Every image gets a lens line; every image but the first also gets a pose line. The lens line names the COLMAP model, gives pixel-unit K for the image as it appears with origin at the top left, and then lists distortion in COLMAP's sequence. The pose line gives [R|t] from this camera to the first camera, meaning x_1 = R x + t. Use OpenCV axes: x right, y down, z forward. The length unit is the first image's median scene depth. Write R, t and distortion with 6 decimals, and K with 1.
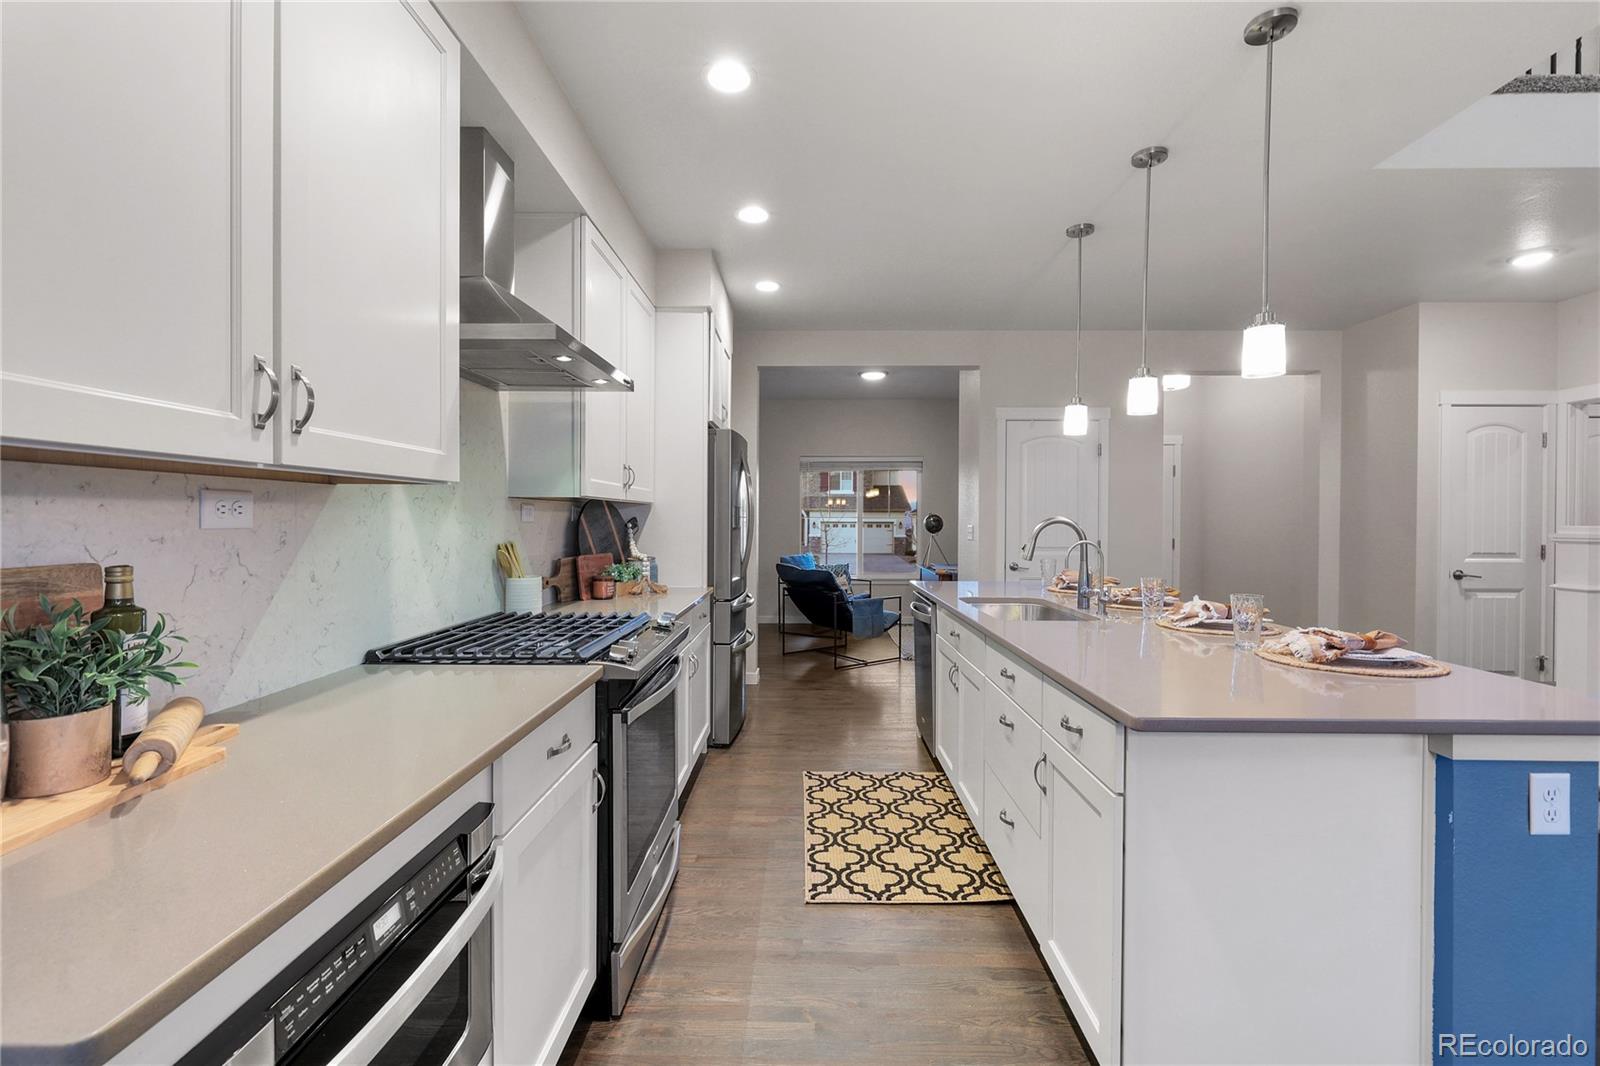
lens RADIAL K [[673.9, 0, 798.8], [0, 673.9, 523.4], [0, 0, 1]] dist [-0.004920, 0.000461]
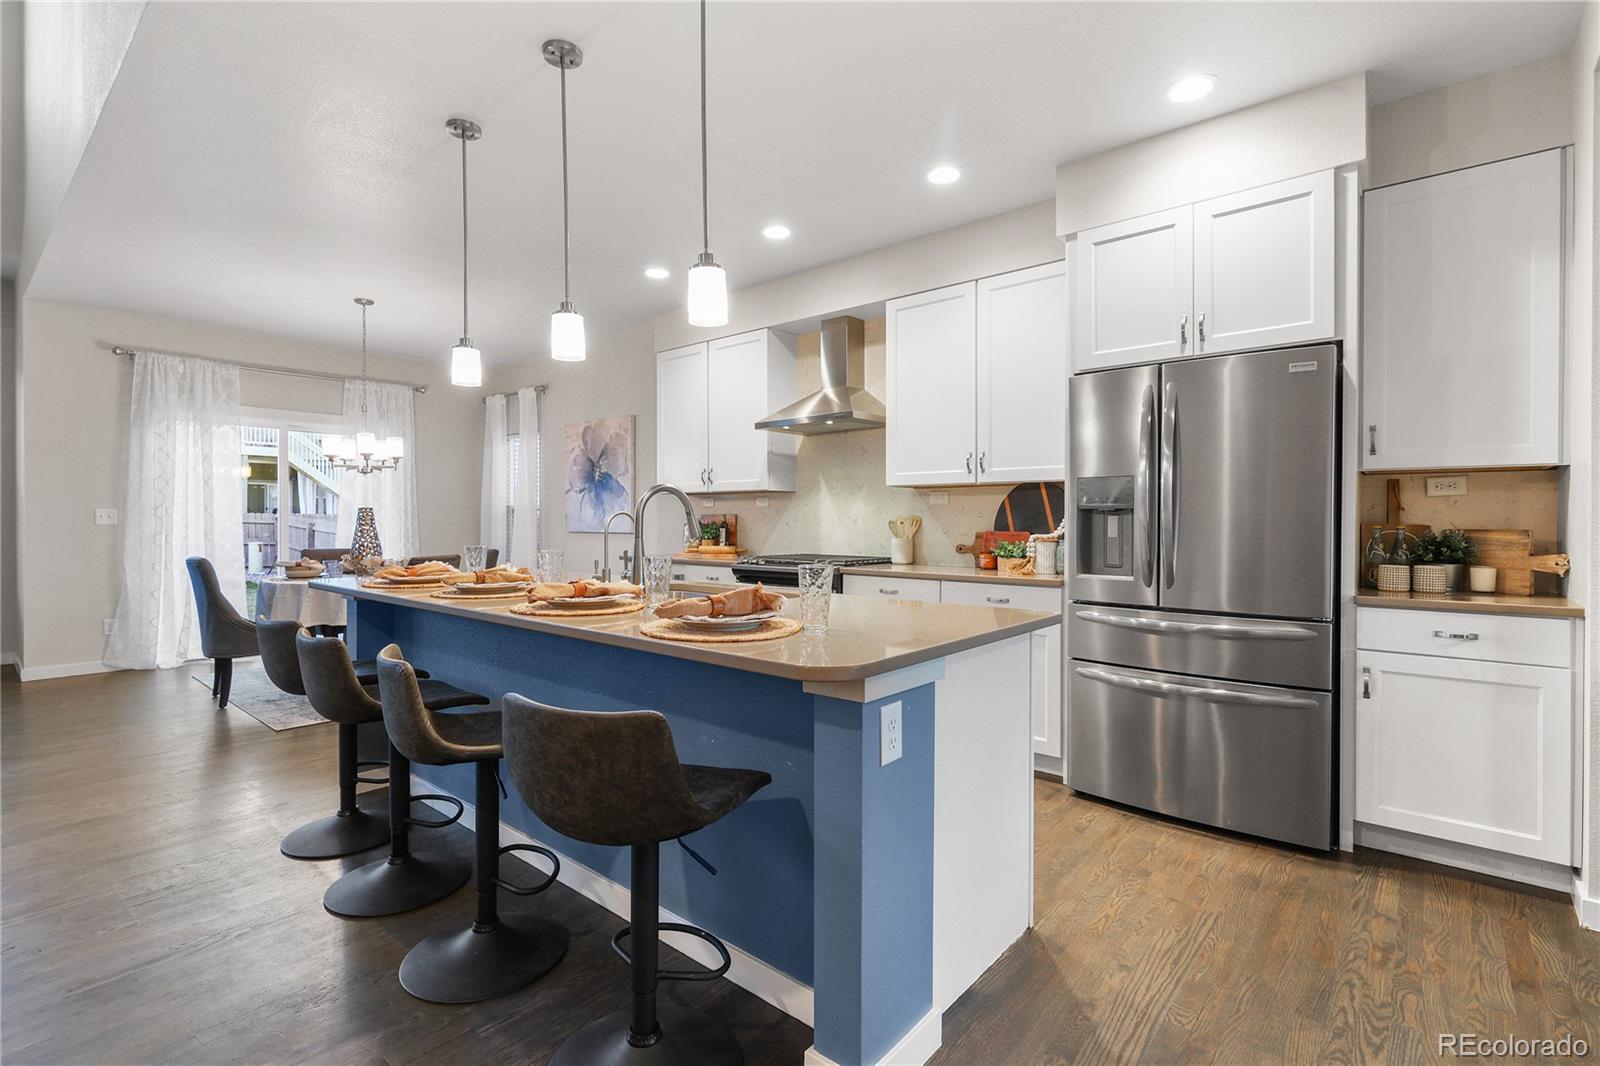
lens RADIAL K [[747.9, 0, 801.7], [0, 747.9, 529.9], [0, 0, 1]] dist [-0.000204, -0.000317]
pose [[-0.639409, 0.003282, -0.768859, 1.355440], [-0.011944, 0.999828, 0.014201, 0.045771], [0.768774, 0.018263, -0.639260, 2.393294]]
